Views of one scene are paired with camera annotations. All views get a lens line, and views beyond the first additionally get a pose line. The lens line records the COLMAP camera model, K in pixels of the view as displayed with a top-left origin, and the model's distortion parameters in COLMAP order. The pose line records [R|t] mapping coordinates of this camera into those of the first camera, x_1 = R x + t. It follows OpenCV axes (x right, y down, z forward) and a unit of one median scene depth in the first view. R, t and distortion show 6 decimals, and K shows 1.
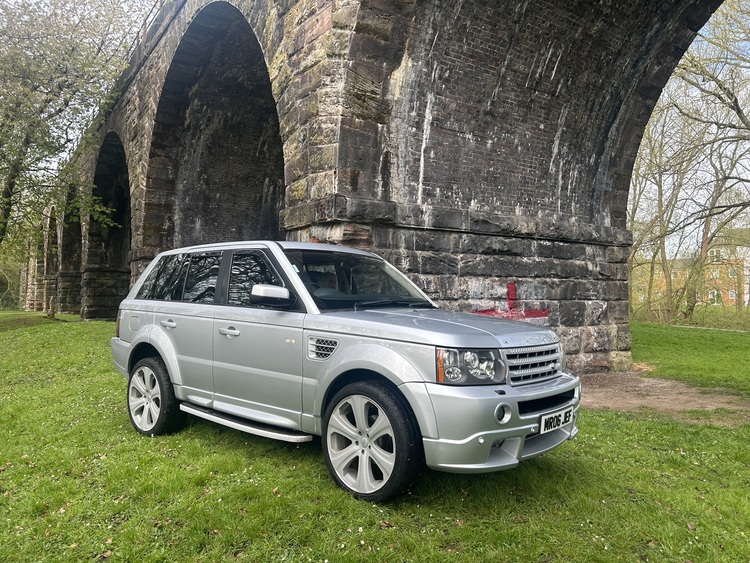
lens RADIAL K [[563.8, 0, 369.5], [0, 563.8, 284.7], [0, 0, 1]] dist [0.025244, -0.036085]
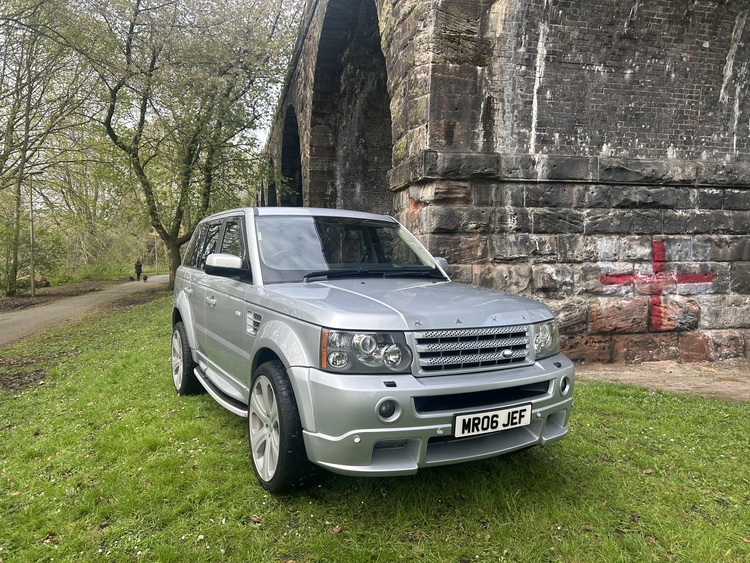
lens RADIAL K [[563.8, 0, 371.5], [0, 563.8, 282.7], [0, 0, 1]] dist [0.025244, -0.036085]
pose [[0.937339, 0.007819, -0.348330, 0.163081], [0.015915, 0.997744, 0.065223, -0.004141], [0.348054, -0.066680, 0.935100, 0.074878]]
